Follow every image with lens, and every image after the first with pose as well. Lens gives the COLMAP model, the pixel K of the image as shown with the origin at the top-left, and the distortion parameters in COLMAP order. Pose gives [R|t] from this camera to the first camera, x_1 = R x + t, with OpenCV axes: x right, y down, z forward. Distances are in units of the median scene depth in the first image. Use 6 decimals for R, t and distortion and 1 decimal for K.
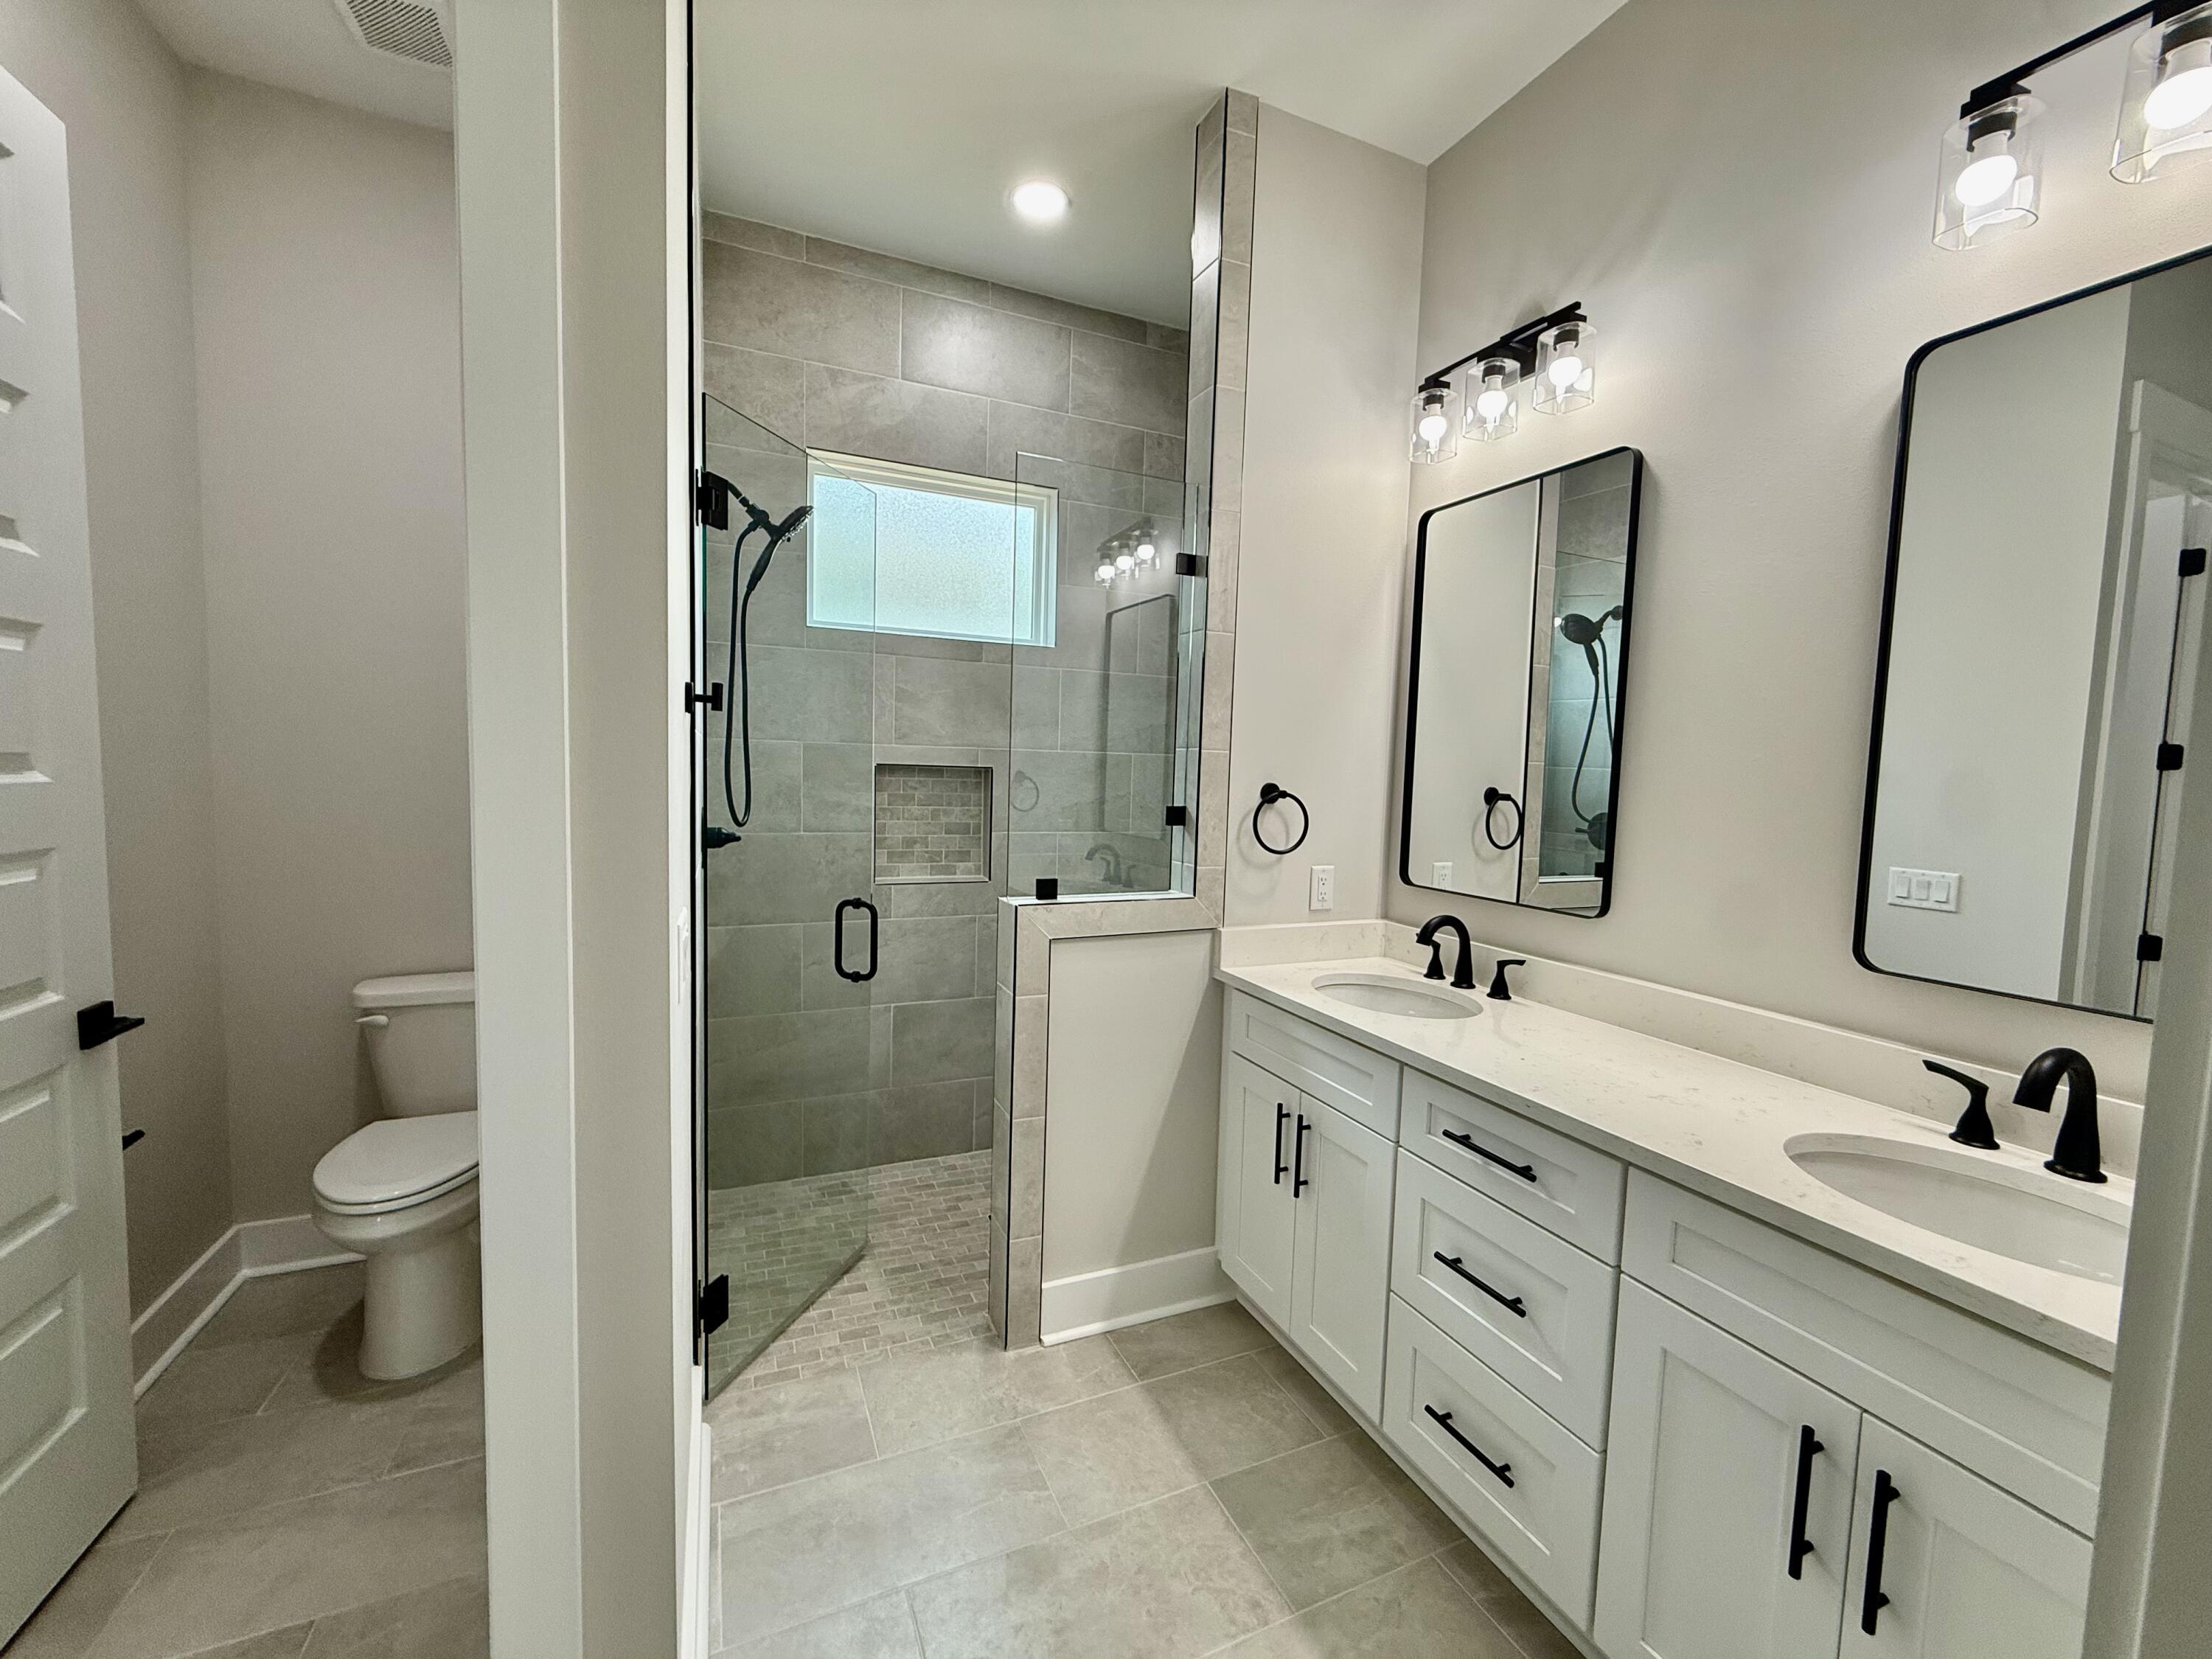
lens RADIAL K [[884.3, 0, 1099.5], [0, 884.3, 832.5], [0, 0, 1]] dist [-0.000218, -0.000139]
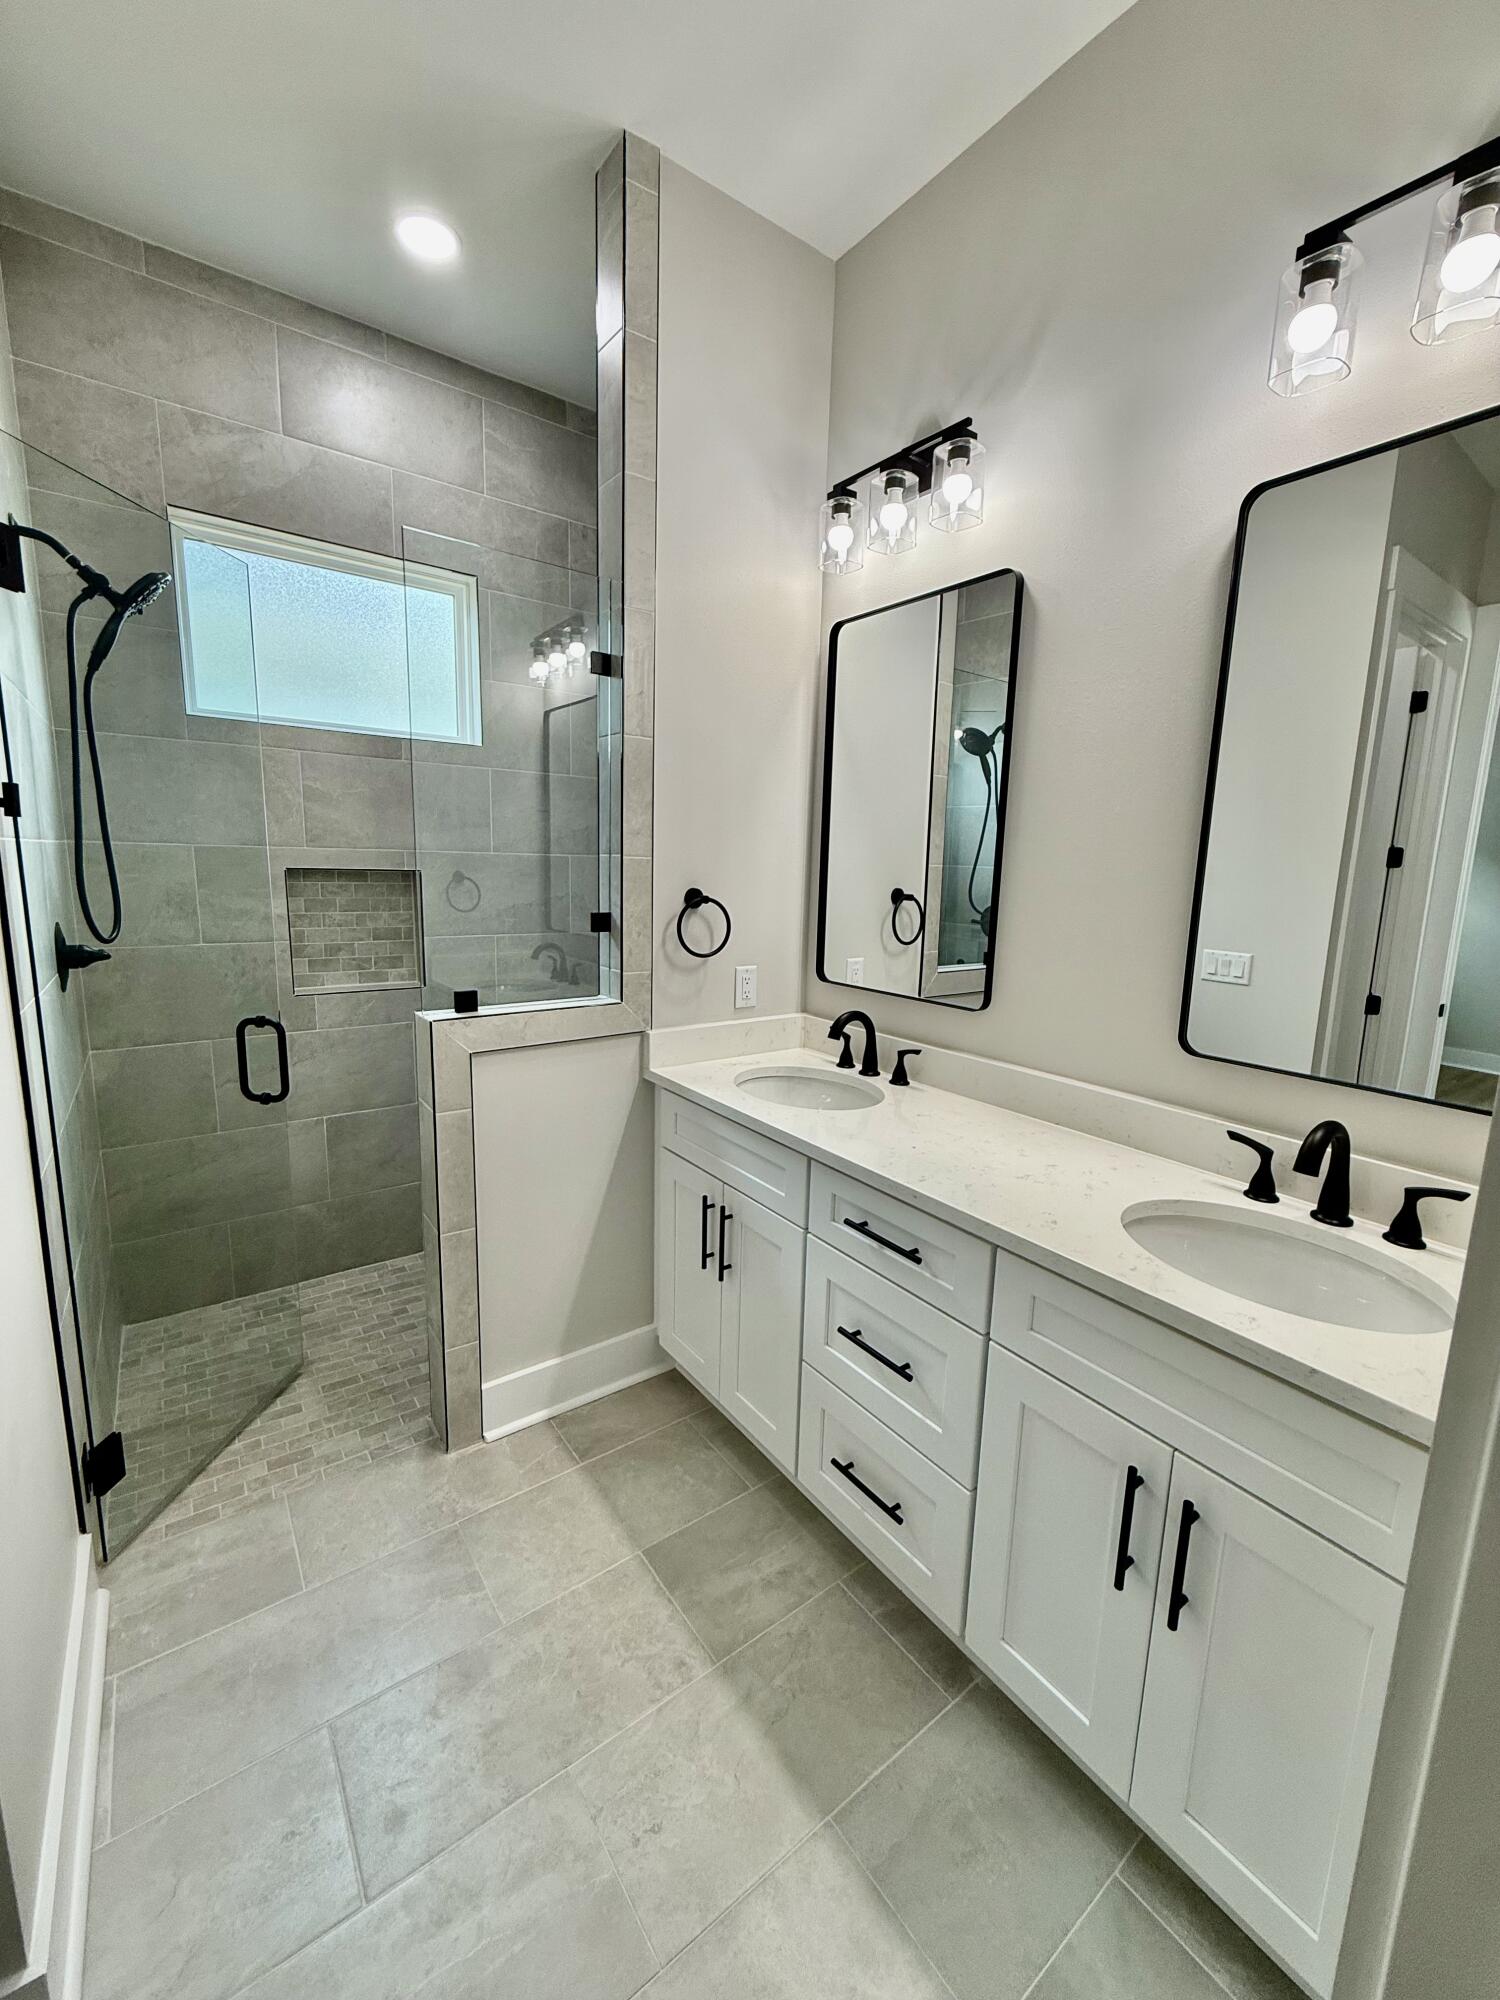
lens RADIAL K [[799.6, 0, 748.6], [0, 799.6, 998.5], [0, 0, 1]] dist [-0.000218, -0.000139]
pose [[0.976337, -0.039173, 0.212677, 0.059343], [0.018030, 0.994778, 0.100456, -0.023225], [-0.215501, -0.094244, 0.971945, 0.078428]]
